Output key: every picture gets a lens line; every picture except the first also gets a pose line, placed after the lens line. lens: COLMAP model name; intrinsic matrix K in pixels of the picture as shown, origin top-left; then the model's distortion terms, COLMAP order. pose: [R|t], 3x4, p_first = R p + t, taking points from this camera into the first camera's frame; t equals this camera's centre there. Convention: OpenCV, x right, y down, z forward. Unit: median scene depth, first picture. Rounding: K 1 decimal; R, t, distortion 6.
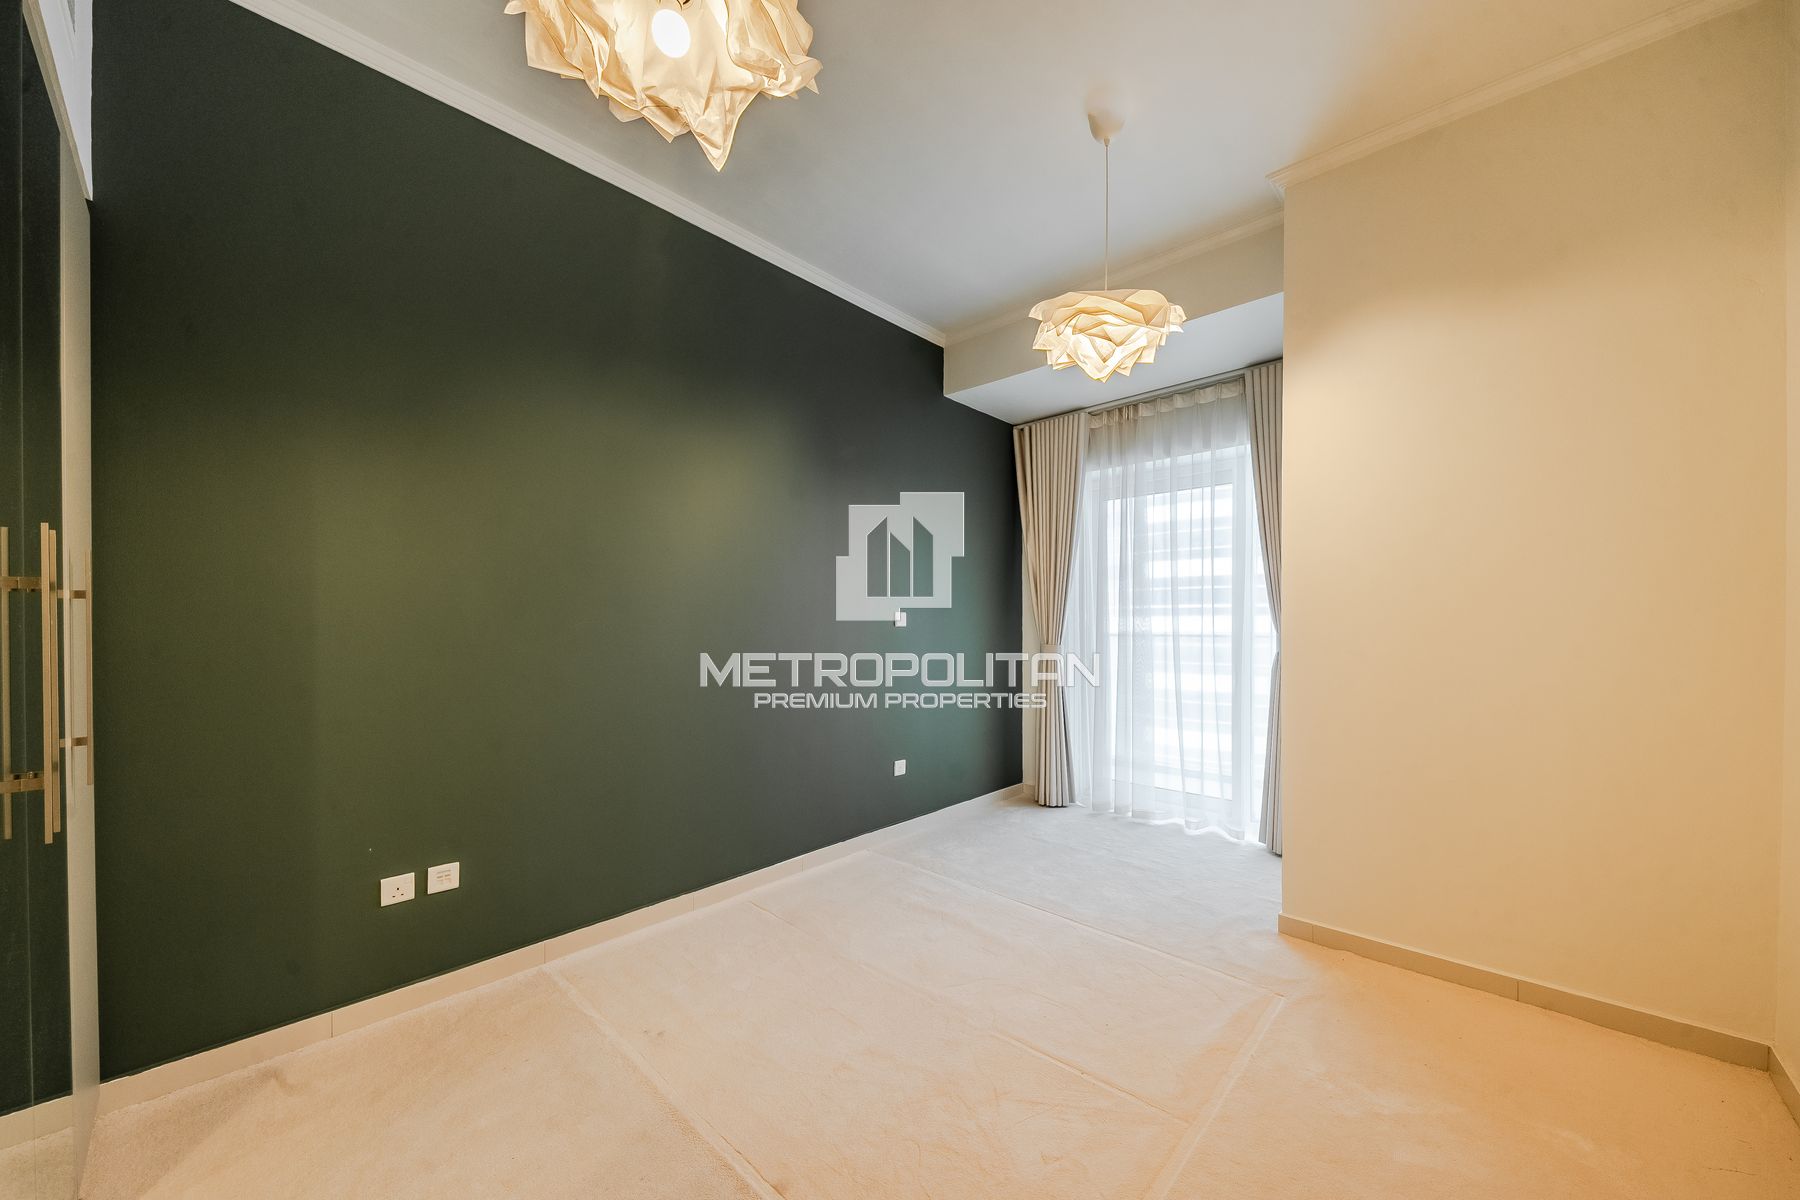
lens RADIAL K [[630.8, 0, 932.6], [0, 630.8, 643.4], [0, 0, 1]] dist [0.000034, -0.000010]
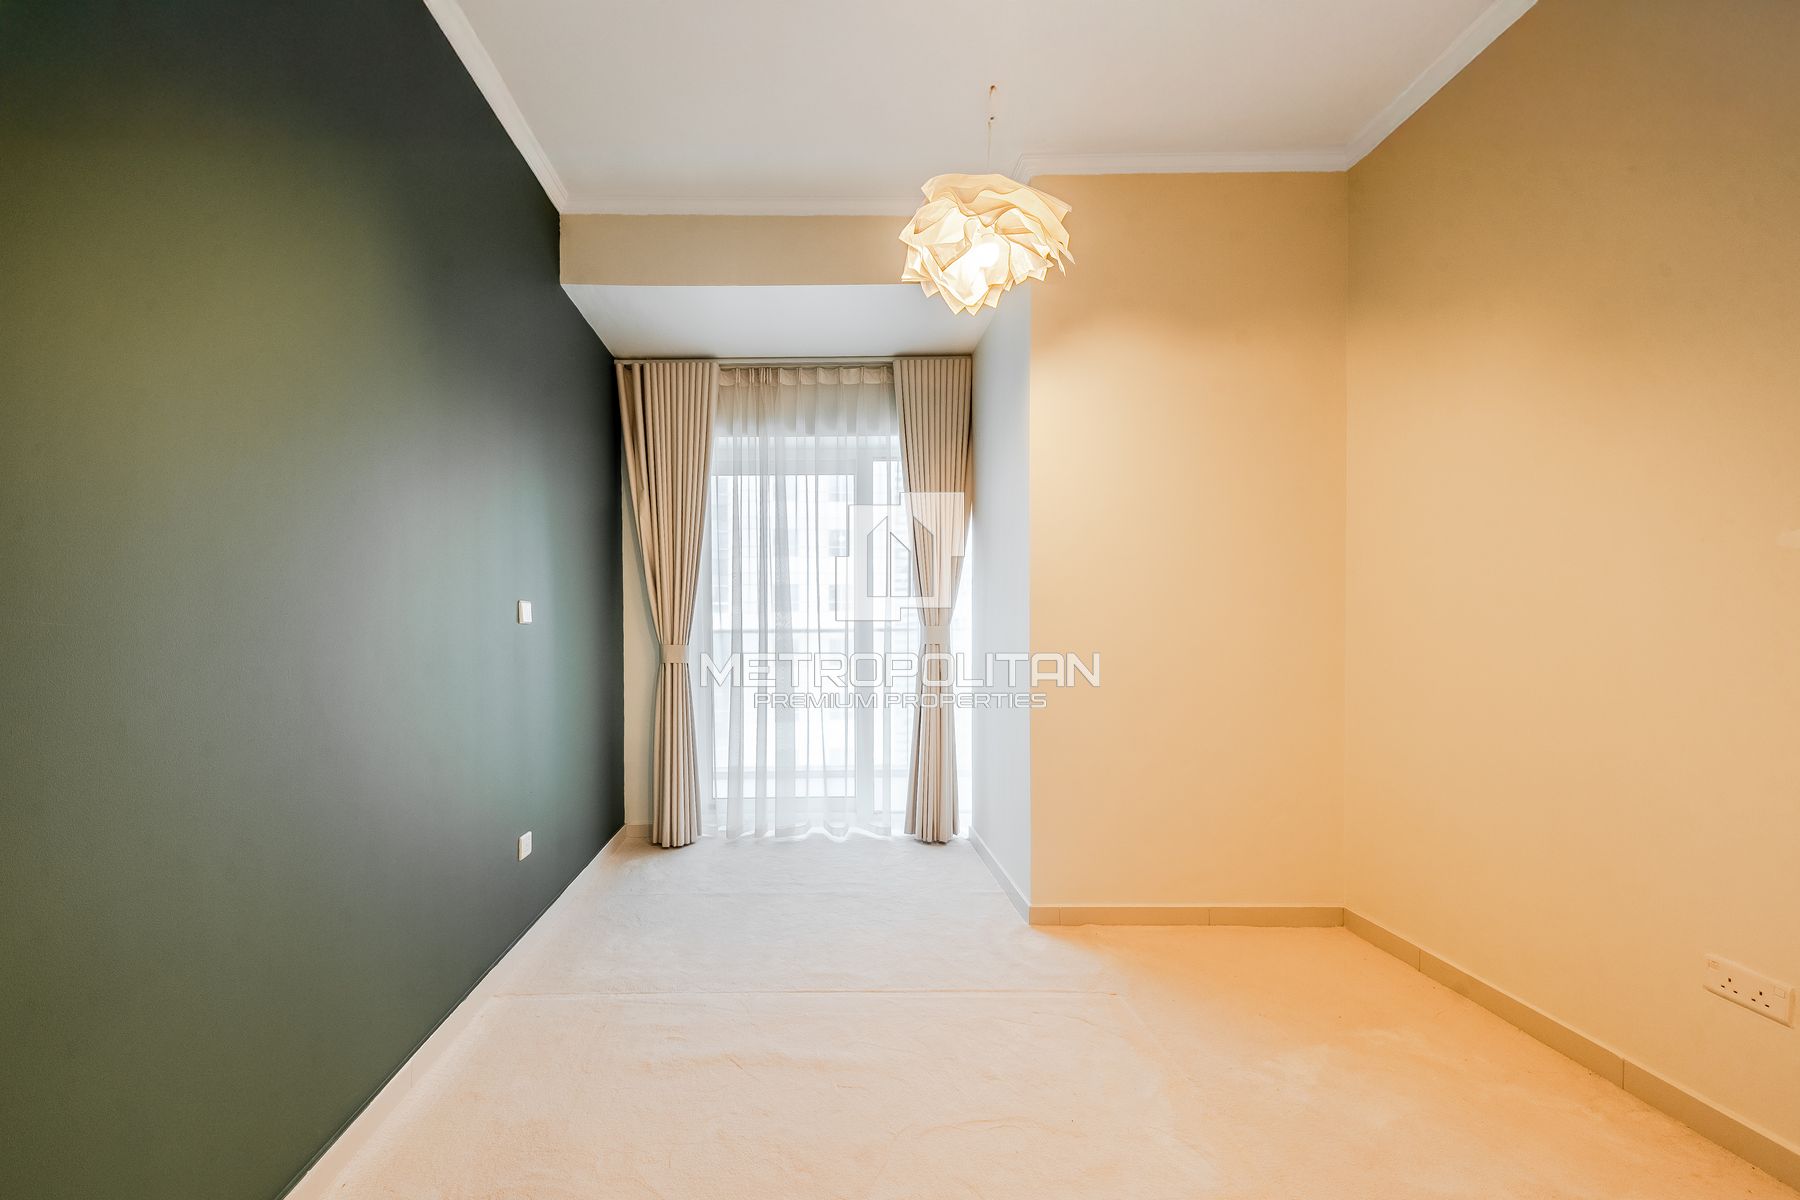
lens RADIAL K [[646.0, 0, 816.0], [0, 646.0, 639.4], [0, 0, 1]] dist [0.018321, -0.007832]
pose [[0.752417, -0.026830, 0.658141, -0.237757], [0.028010, 0.999570, 0.008726, -0.007898], [-0.658092, 0.011869, 0.752844, 0.285591]]
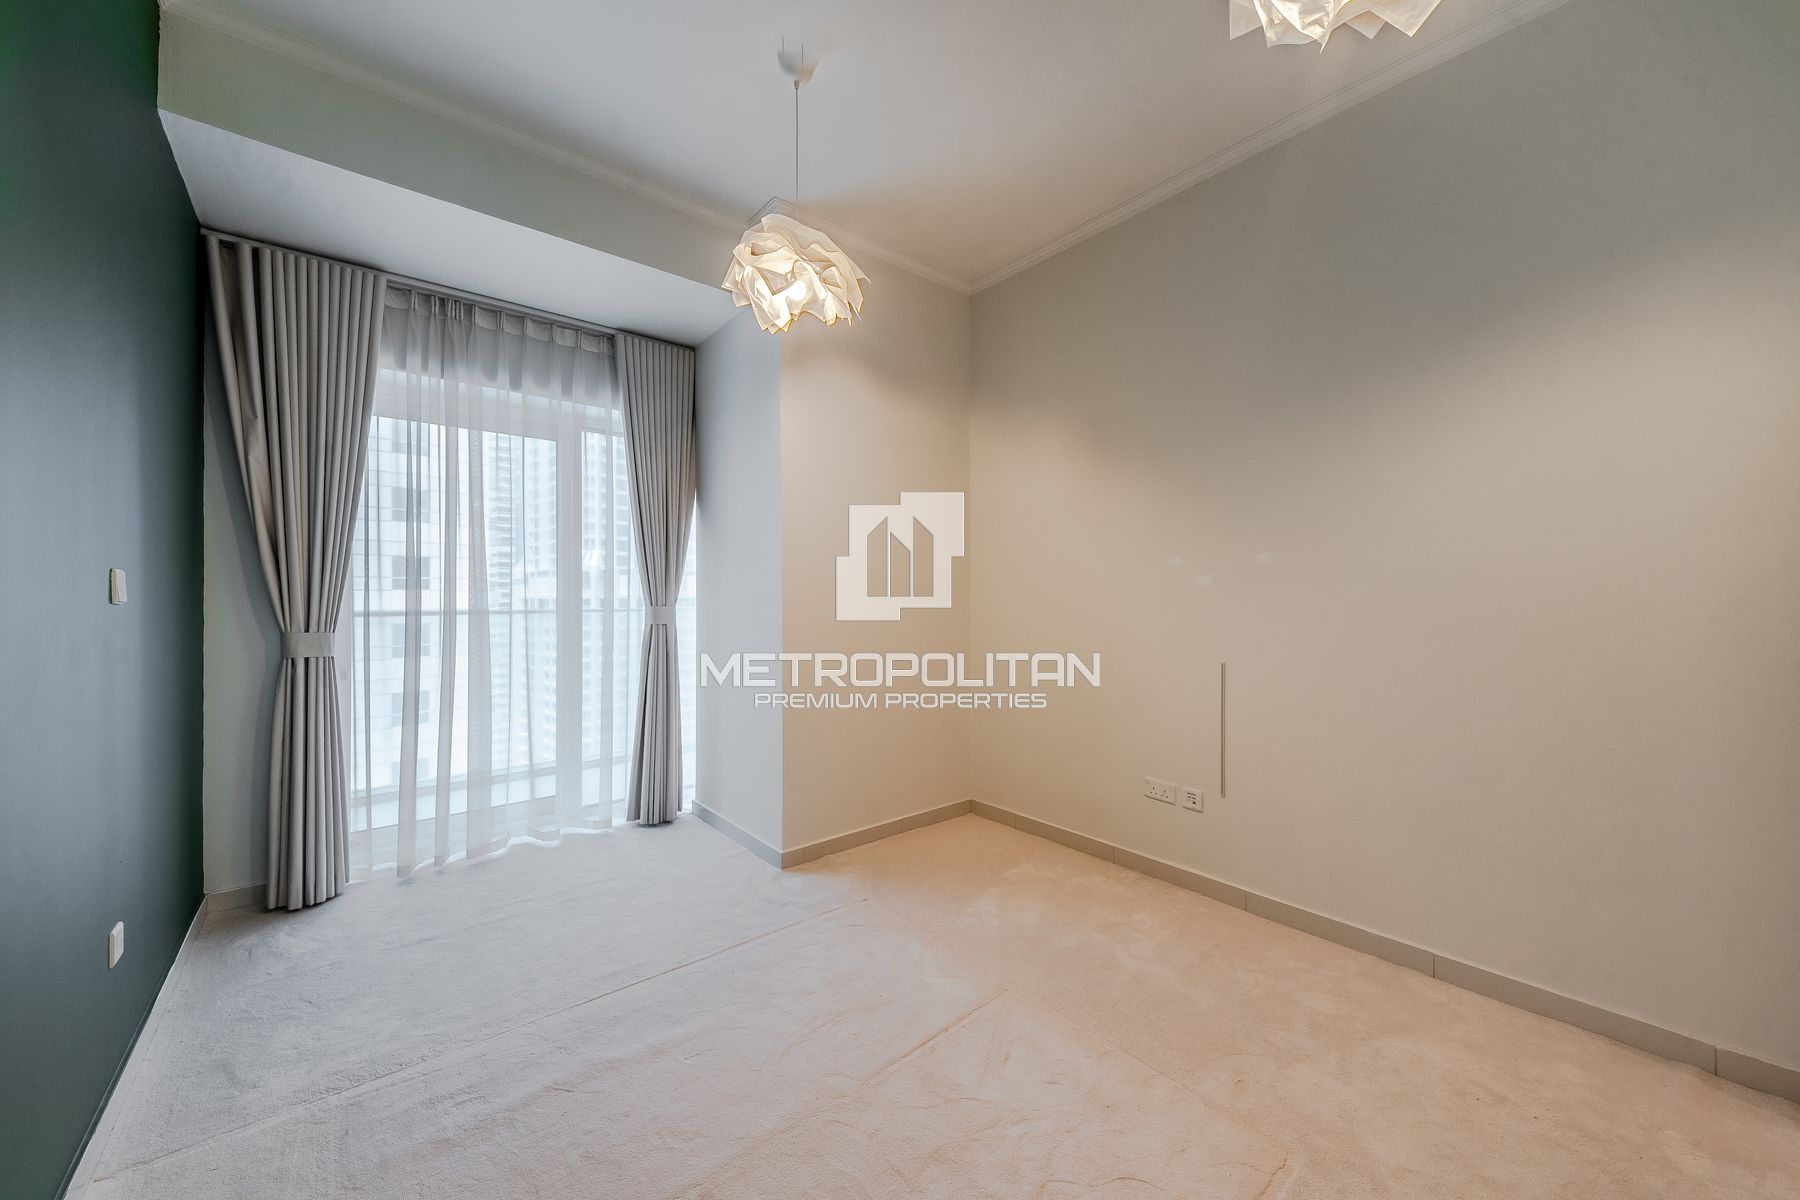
lens RADIAL K [[636.0, 0, 895.1], [0, 636.0, 606.3], [0, 0, 1]] dist [0.020727, -0.014454]
pose [[0.163656, -0.013086, 0.986431, -0.347723], [0.033460, 0.999410, 0.007707, -0.009935], [-0.985950, 0.031745, 0.163997, 0.385060]]
